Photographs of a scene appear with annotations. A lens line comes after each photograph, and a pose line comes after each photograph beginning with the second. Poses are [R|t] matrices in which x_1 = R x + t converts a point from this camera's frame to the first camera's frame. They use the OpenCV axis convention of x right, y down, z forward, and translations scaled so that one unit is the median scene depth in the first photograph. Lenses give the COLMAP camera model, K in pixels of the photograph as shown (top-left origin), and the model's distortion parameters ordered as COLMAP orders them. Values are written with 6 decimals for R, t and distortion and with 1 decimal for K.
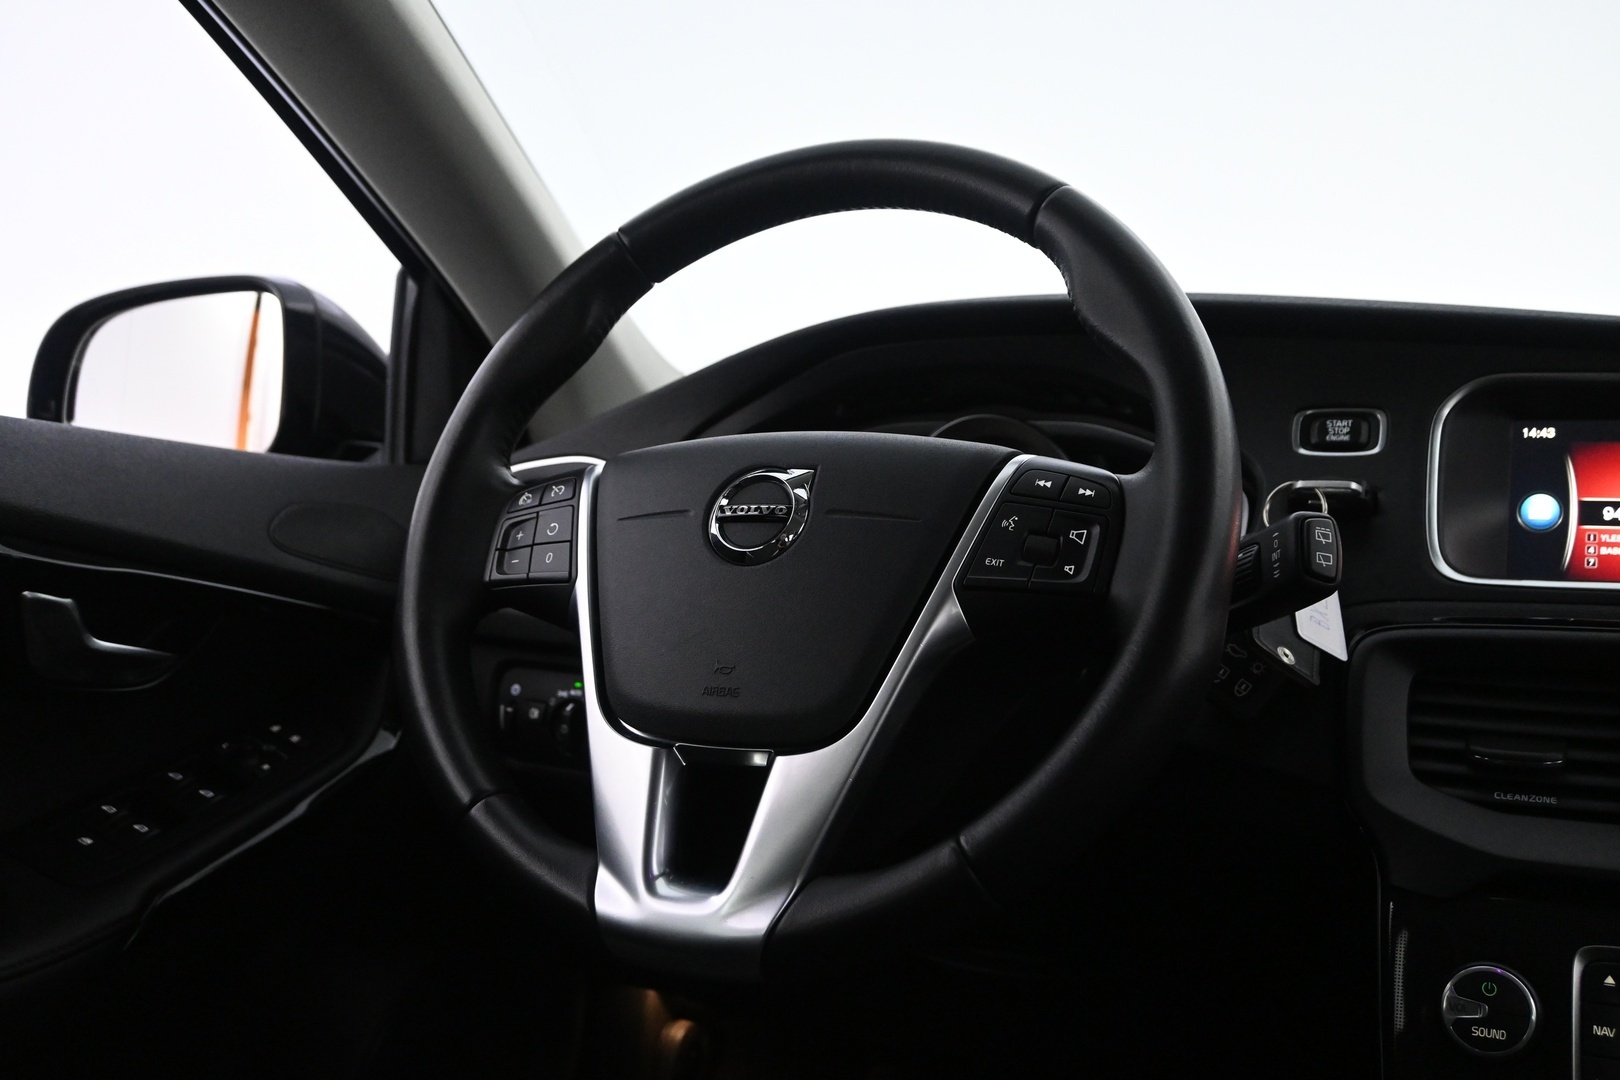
lens RADIAL K [[1530.4, 0, 810.0], [0, 1530.4, 540.0], [0, 0, 1]] dist [-0.013778, -0.011904]
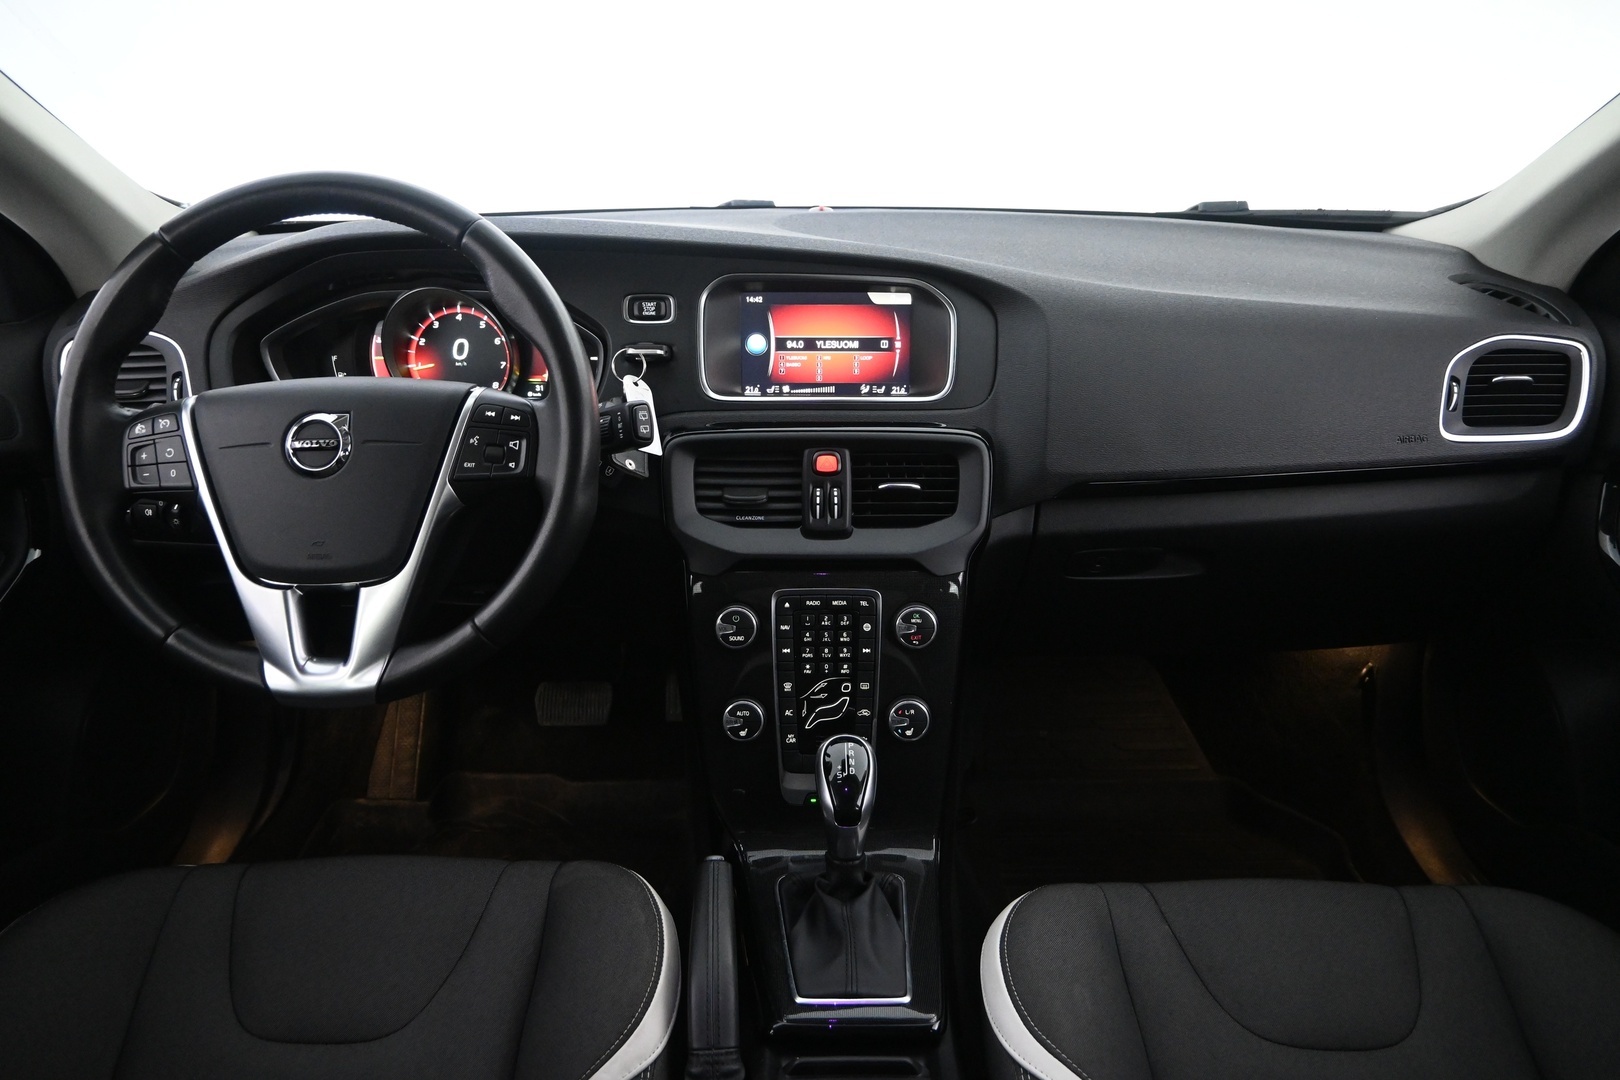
lens RADIAL K [[1064.9, 0, 810.8], [0, 1064.9, 567.8], [0, 0, 1]] dist [0.002589, 0.002628]
pose [[0.896876, -0.186024, 0.401260, -0.041375], [0.020674, 0.923887, 0.382106, -0.313858], [-0.441800, -0.334406, 0.832458, -0.244593]]
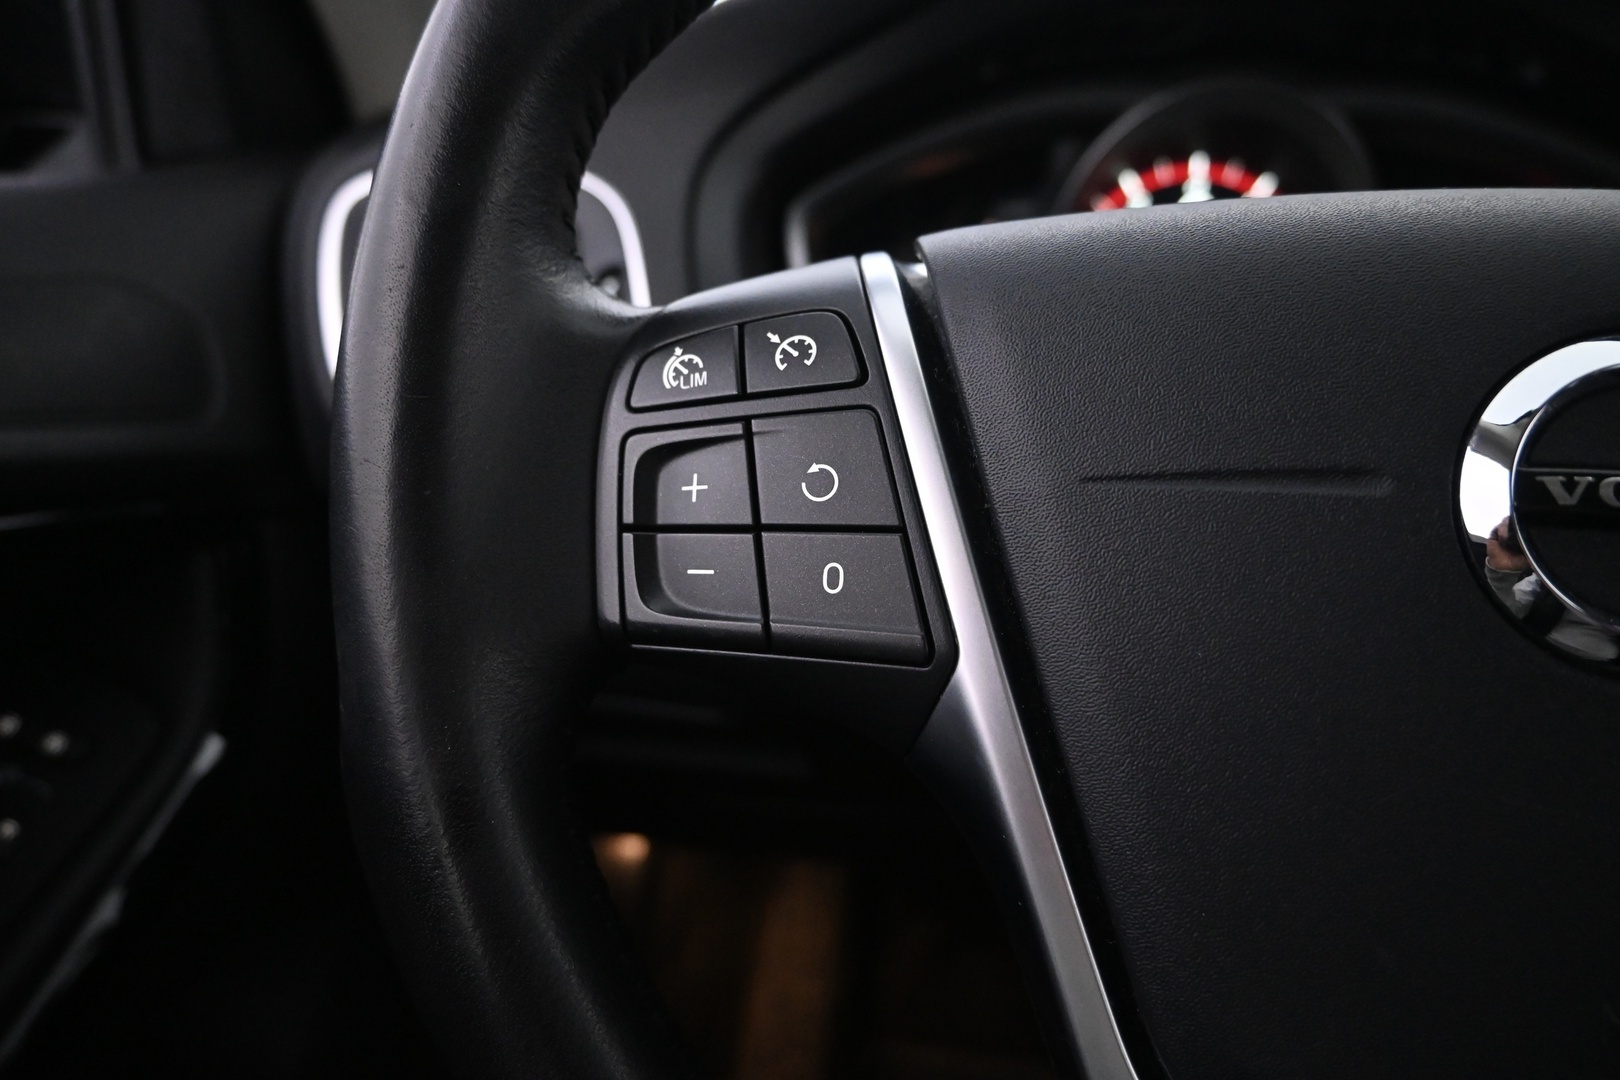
lens RADIAL K [[1064.9, 0, 810.8], [0, 1064.9, 567.8], [0, 0, 1]] dist [0.002589, 0.002628]
pose [[0.952634, -0.099925, 0.287234, -0.250694], [-0.004684, 0.939545, 0.342394, -0.073552], [-0.304083, -0.327521, 0.894574, 0.815095]]
